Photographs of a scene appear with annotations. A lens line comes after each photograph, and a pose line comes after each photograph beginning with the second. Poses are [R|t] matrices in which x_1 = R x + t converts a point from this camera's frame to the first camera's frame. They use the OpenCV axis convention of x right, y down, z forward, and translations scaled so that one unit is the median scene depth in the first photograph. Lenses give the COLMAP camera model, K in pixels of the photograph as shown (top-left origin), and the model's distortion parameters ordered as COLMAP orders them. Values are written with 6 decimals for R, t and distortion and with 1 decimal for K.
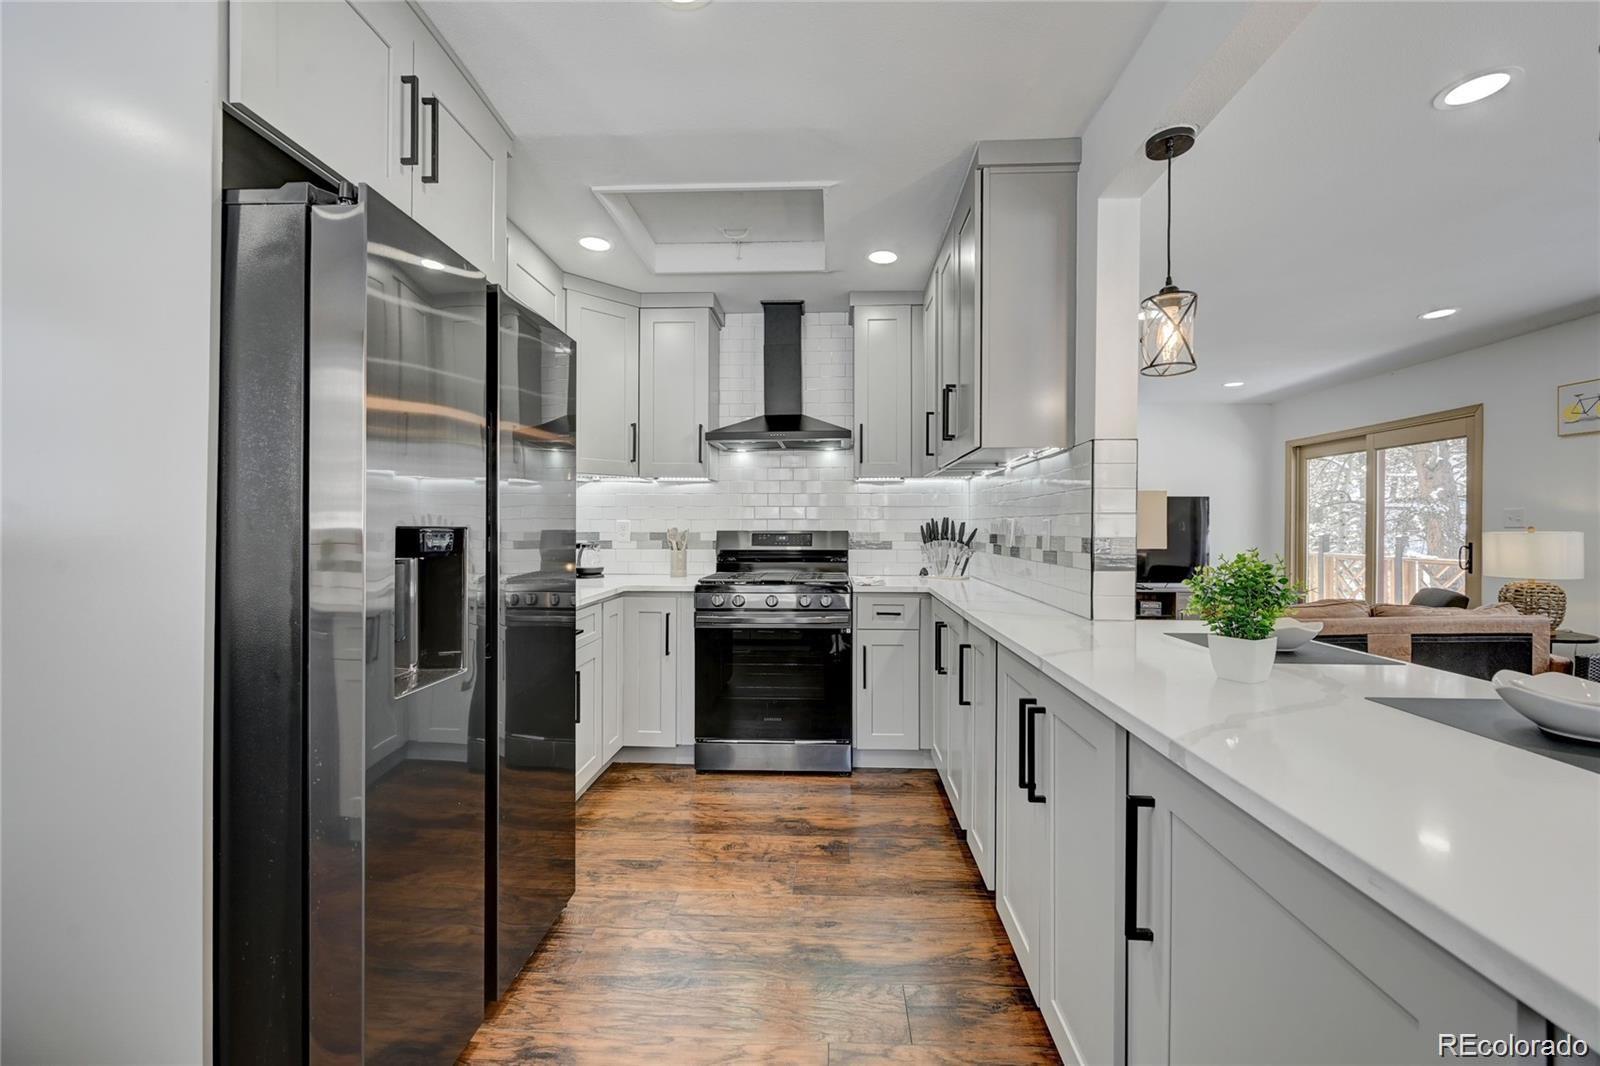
lens RADIAL K [[632.1, 0, 804.6], [0, 632.1, 526.8], [0, 0, 1]] dist [-0.002539, -0.000259]
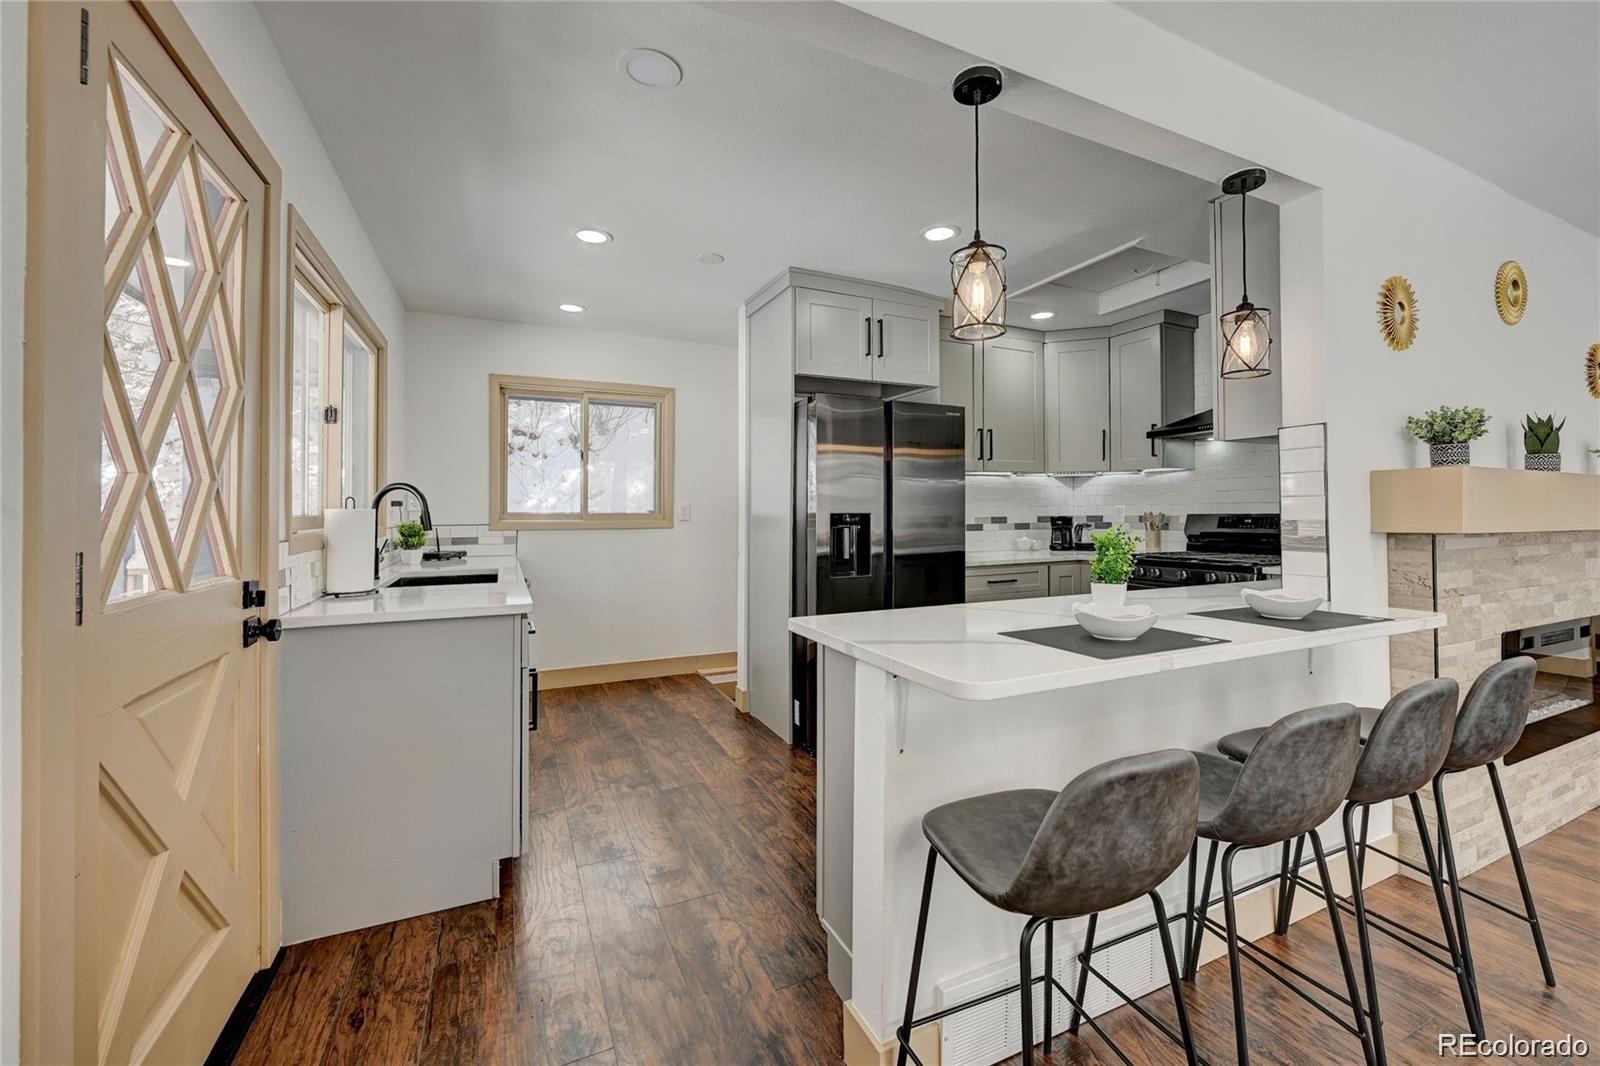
lens RADIAL K [[632.1, 0, 804.8], [0, 632.1, 508.8], [0, 0, 1]] dist [-0.002539, -0.000259]
pose [[0.459269, -0.006900, -0.888270, 0.548712], [0.000577, 0.999972, -0.007469, 0.004003], [0.888297, 0.002918, 0.459260, -0.114652]]
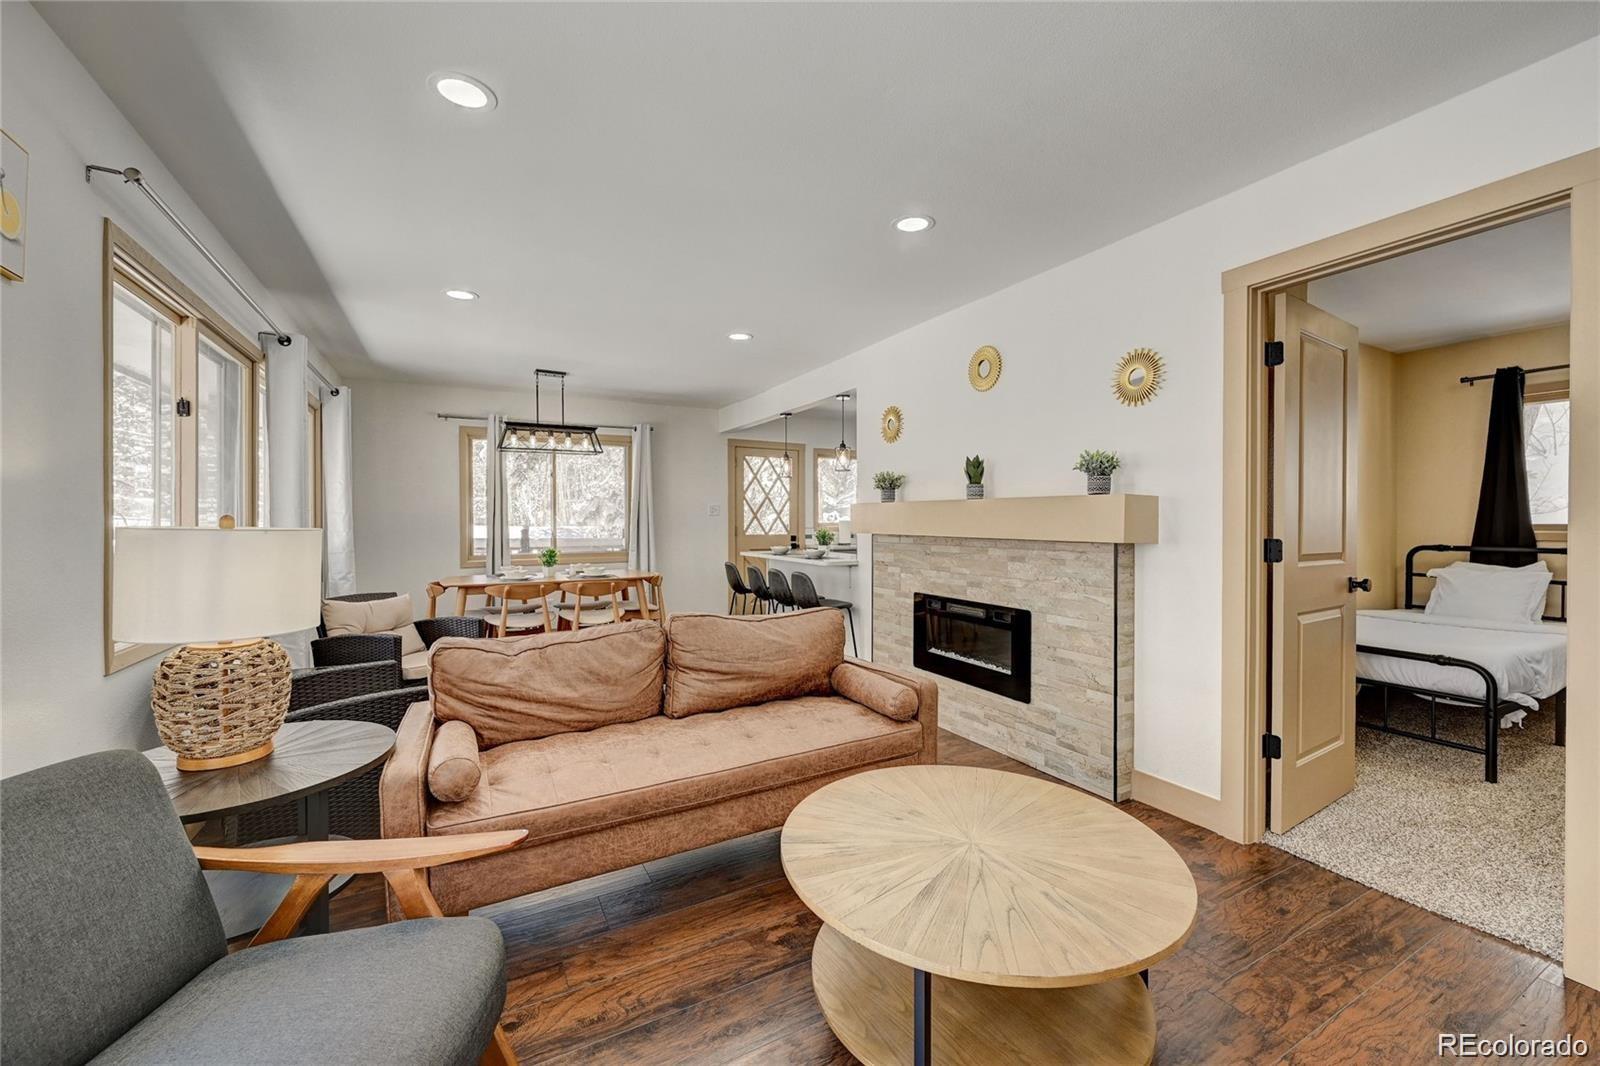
lens RADIAL K [[632.1, 0, 801.6], [0, 632.1, 531.0], [0, 0, 1]] dist [-0.002539, -0.000259]
pose [[-0.862687, 0.004127, -0.505721, 1.034302], [-0.004703, 0.999858, 0.016182, -0.002053], [0.505716, 0.016338, -0.862545, 1.608024]]
